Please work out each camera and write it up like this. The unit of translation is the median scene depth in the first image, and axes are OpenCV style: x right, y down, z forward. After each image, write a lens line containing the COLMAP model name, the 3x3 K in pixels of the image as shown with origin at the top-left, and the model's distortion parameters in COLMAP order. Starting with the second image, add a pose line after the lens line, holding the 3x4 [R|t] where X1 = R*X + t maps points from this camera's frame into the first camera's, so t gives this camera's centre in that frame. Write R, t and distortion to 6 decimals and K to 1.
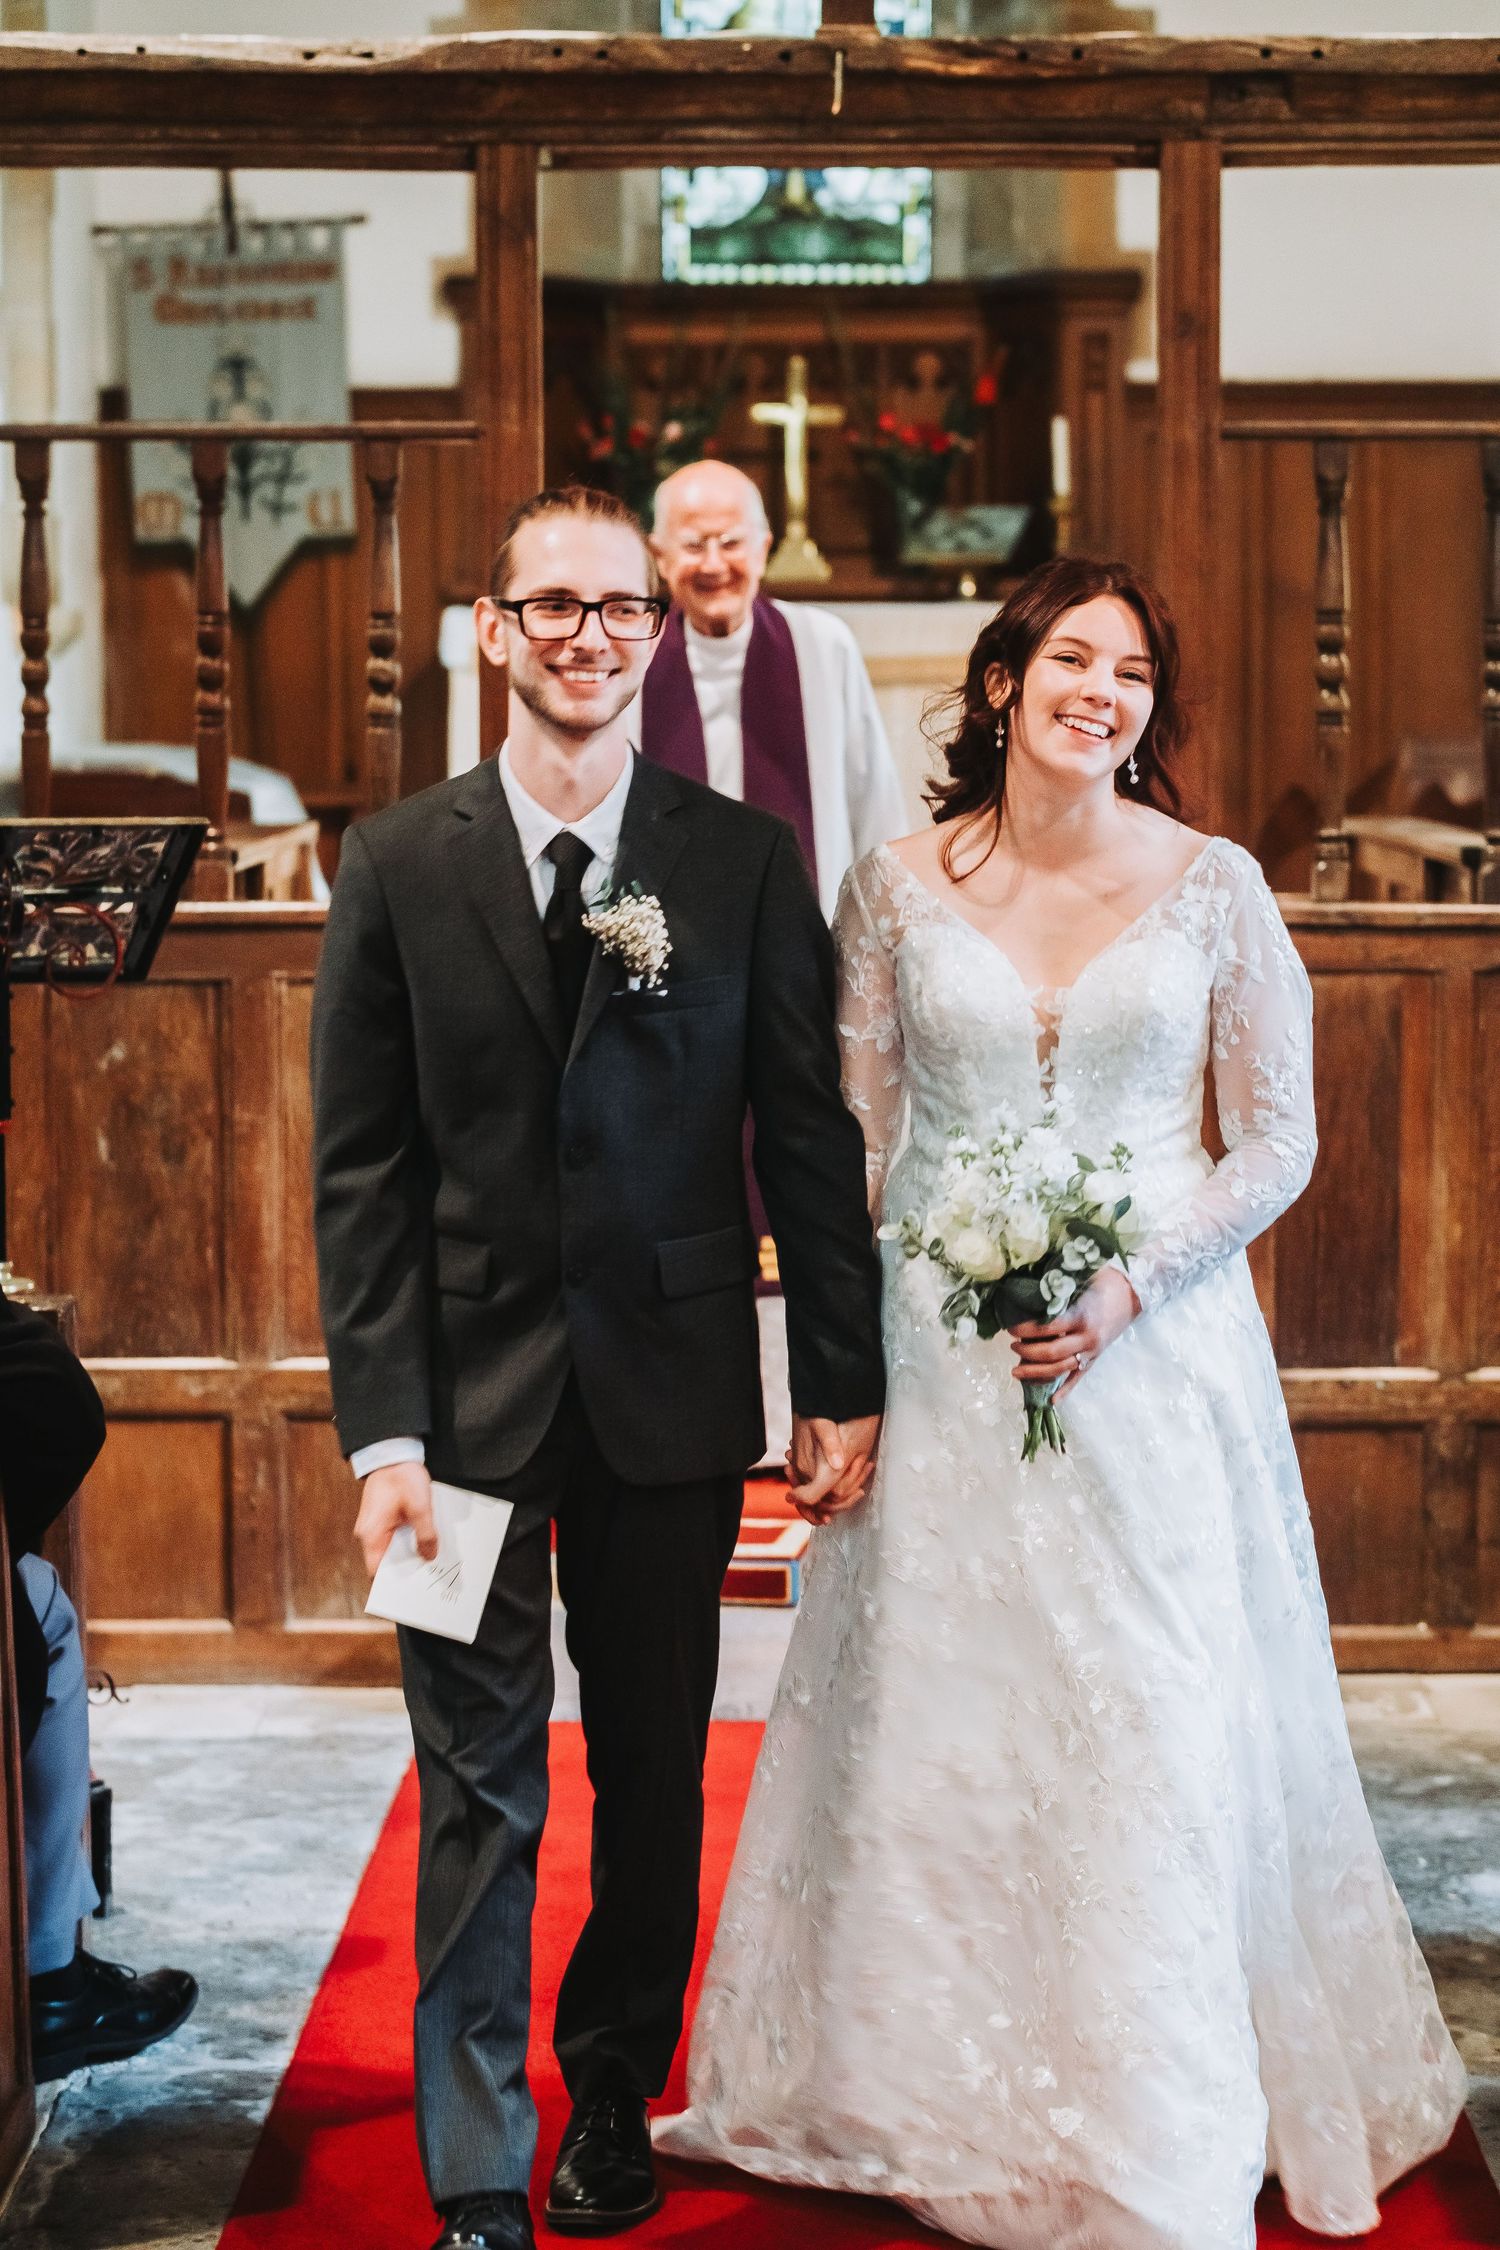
lens RADIAL K [[5496.5, 0, 750.0], [0, 5496.5, 1125.0], [0, 0, 1]] dist [-0.055877, -0.525922]
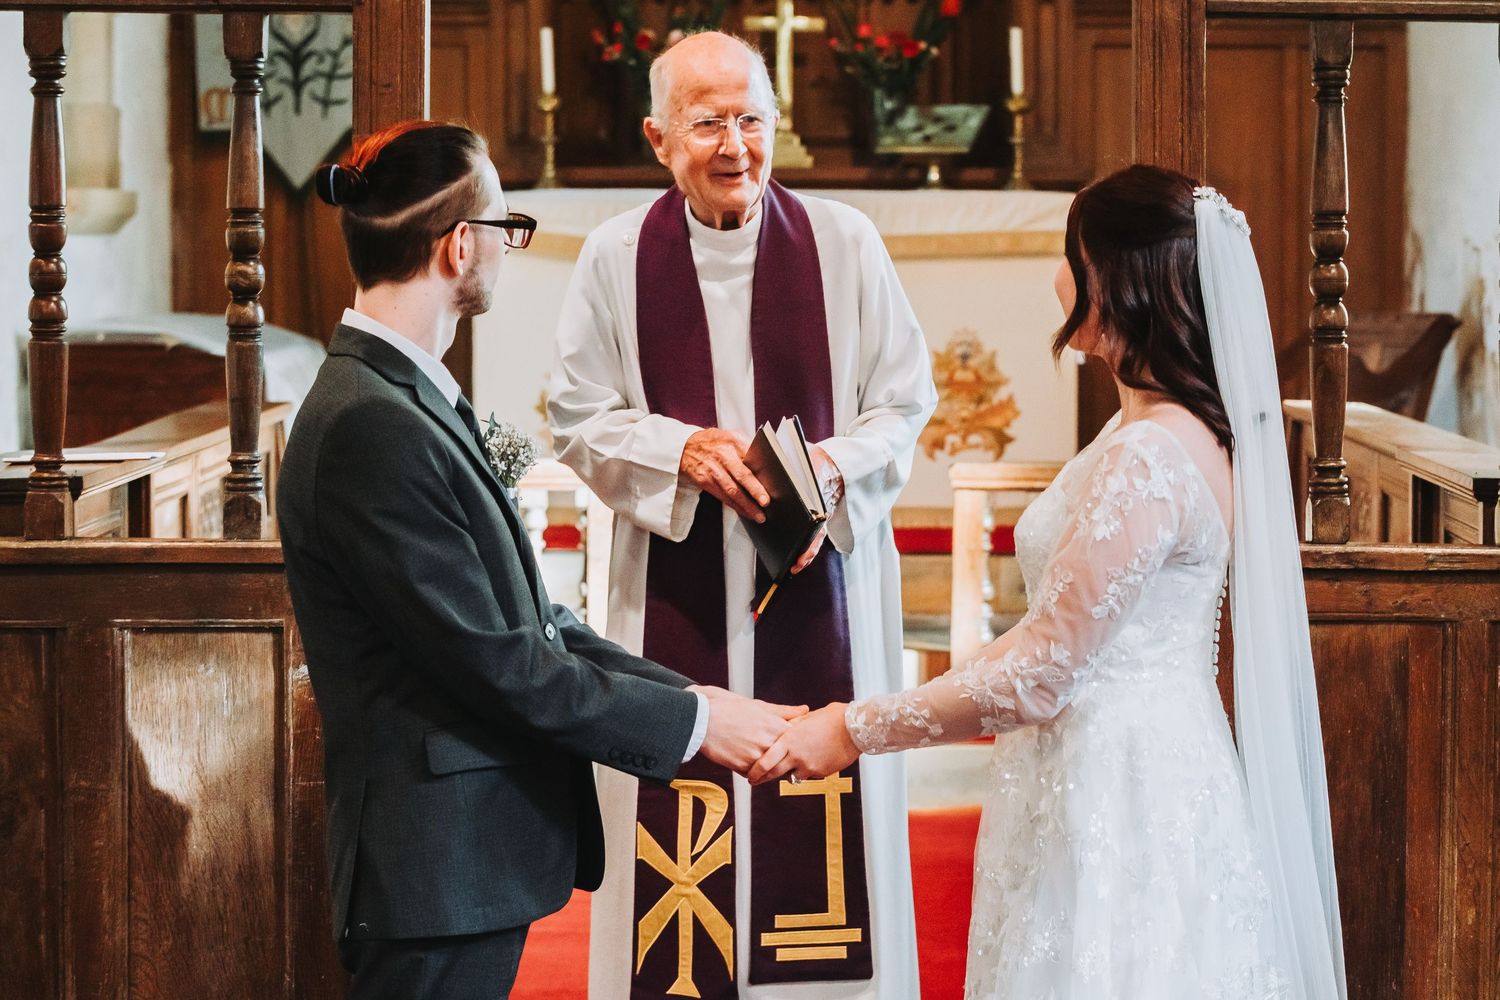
lens RADIAL K [[3392.5, 0, 748.6], [0, 3392.5, 339.6], [0, 0, 1]] dist [-0.036141, 0.092261]
pose [[0.999781, 0.006663, -0.019835, 0.023475], [-0.007579, 0.998889, -0.046504, -0.046934], [0.019503, 0.046644, 0.998721, 0.454282]]
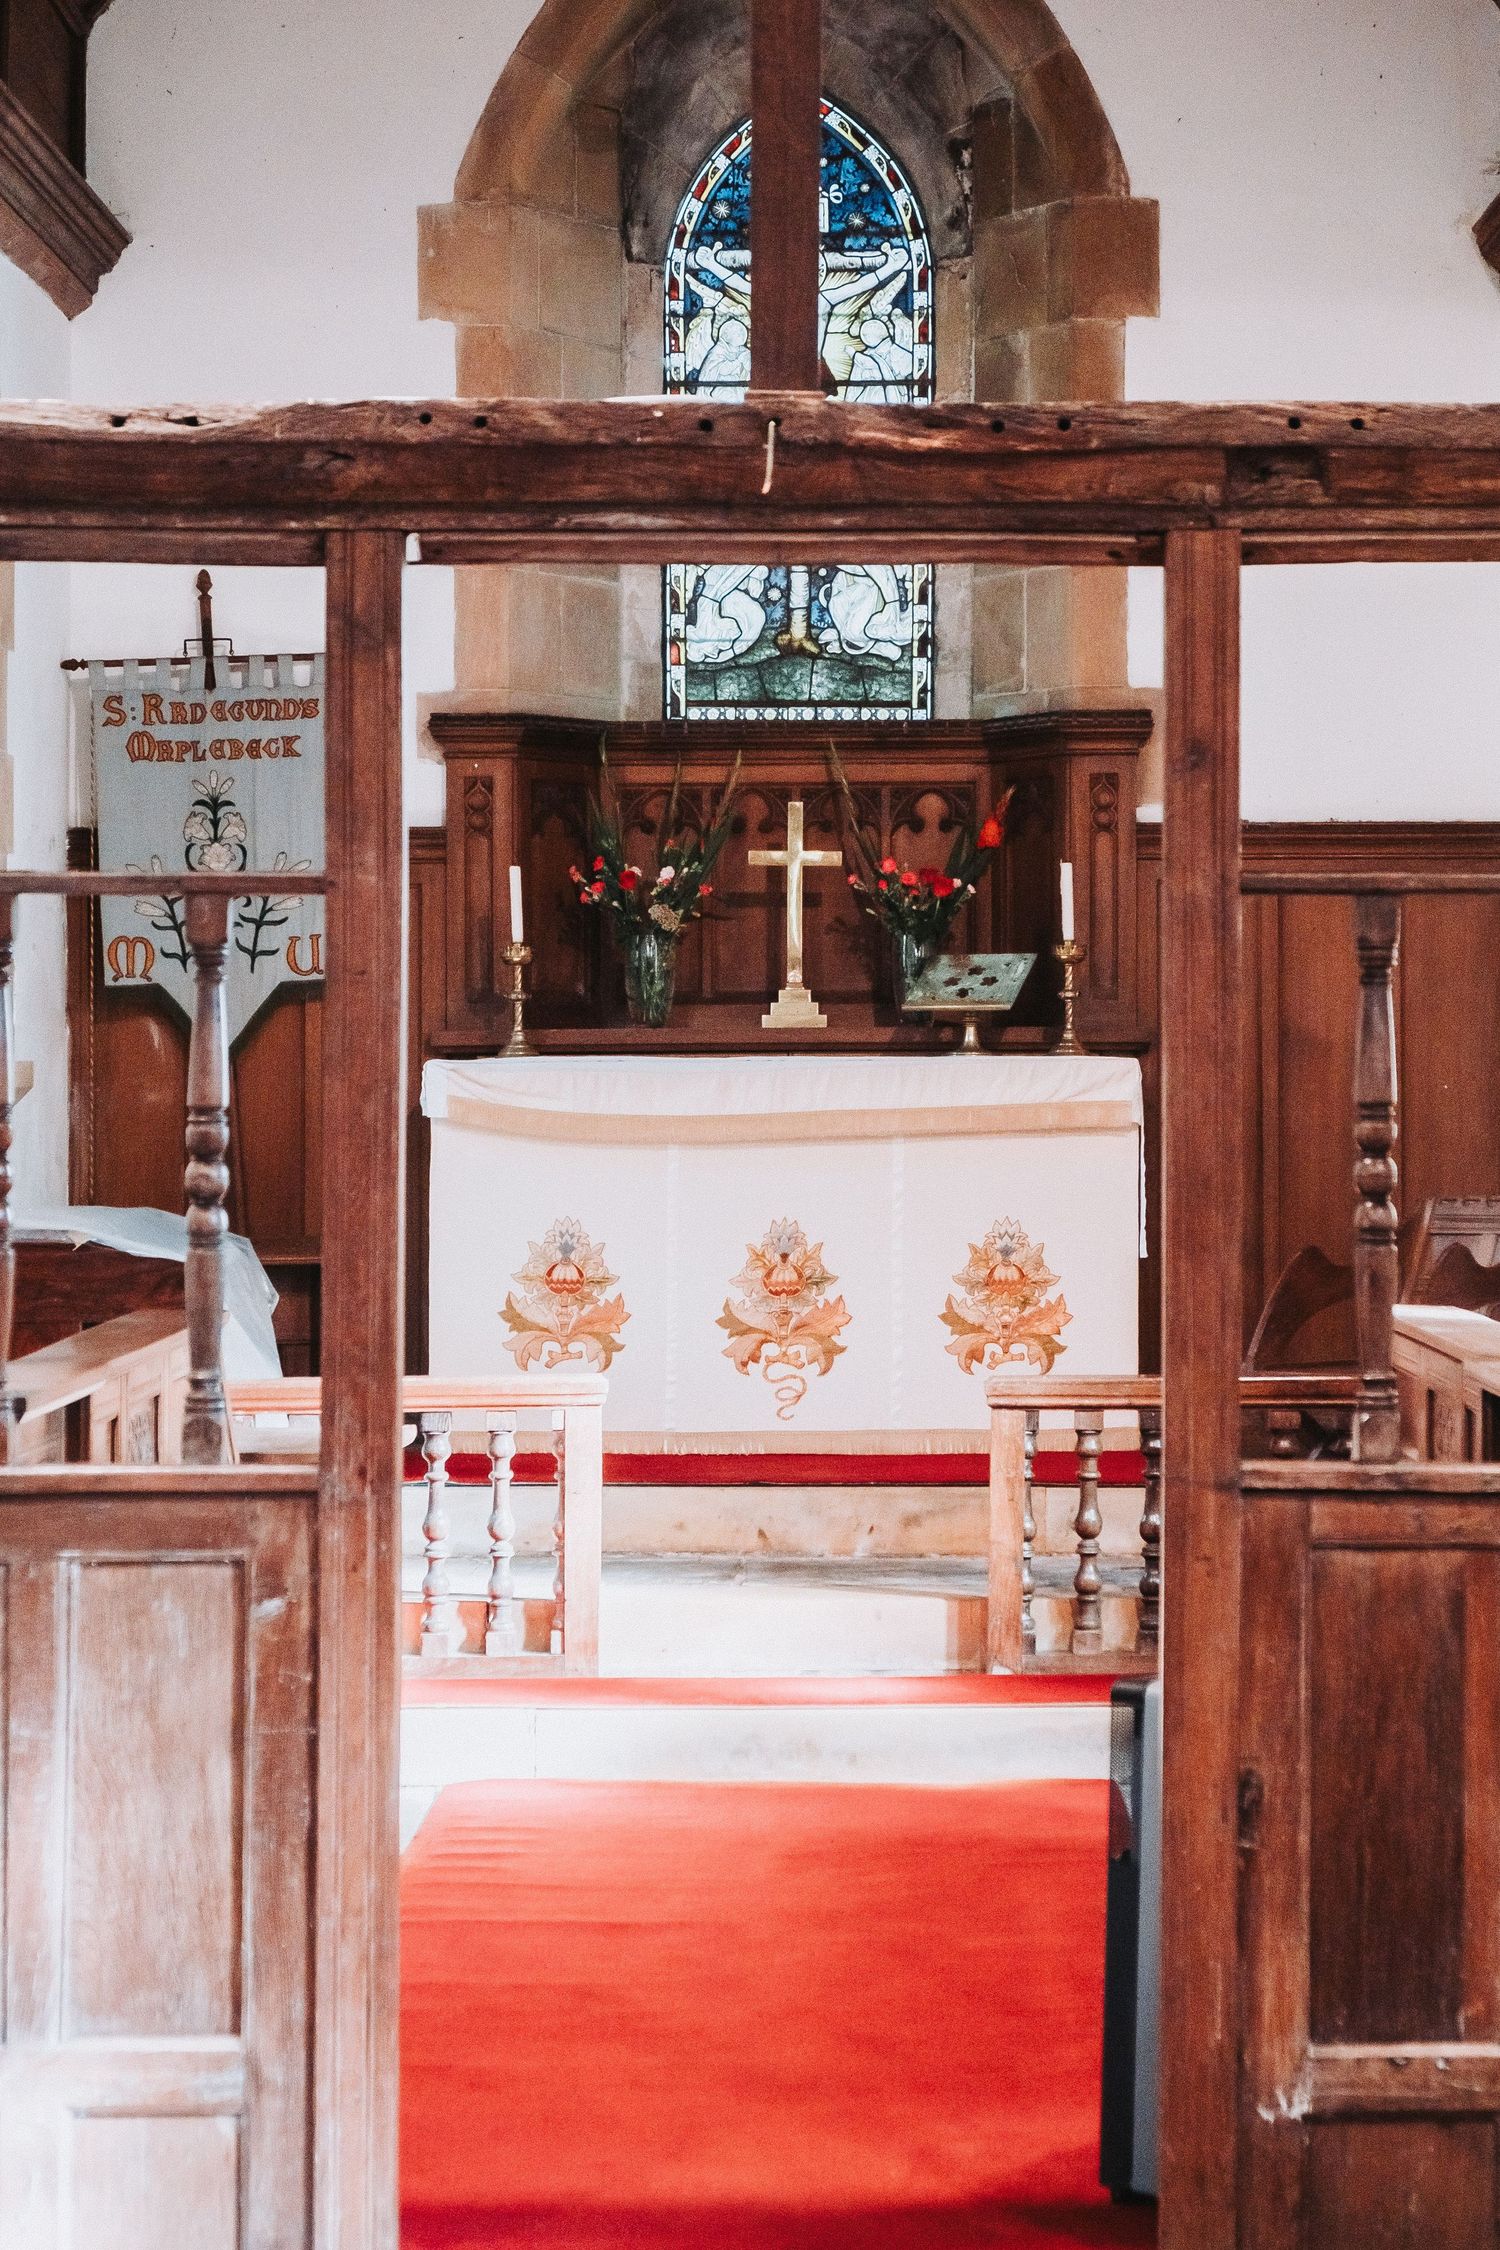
lens RADIAL K [[4422.6, 0, 832.8], [0, 4422.6, 1129.7], [0, 0, 1]] dist [-0.017558, -0.197904]
pose [[0.999992, 0.002435, -0.003283, 0.027369], [-0.002645, 0.997839, -0.065651, -0.046330], [0.003116, 0.065660, 0.997837, 0.344258]]
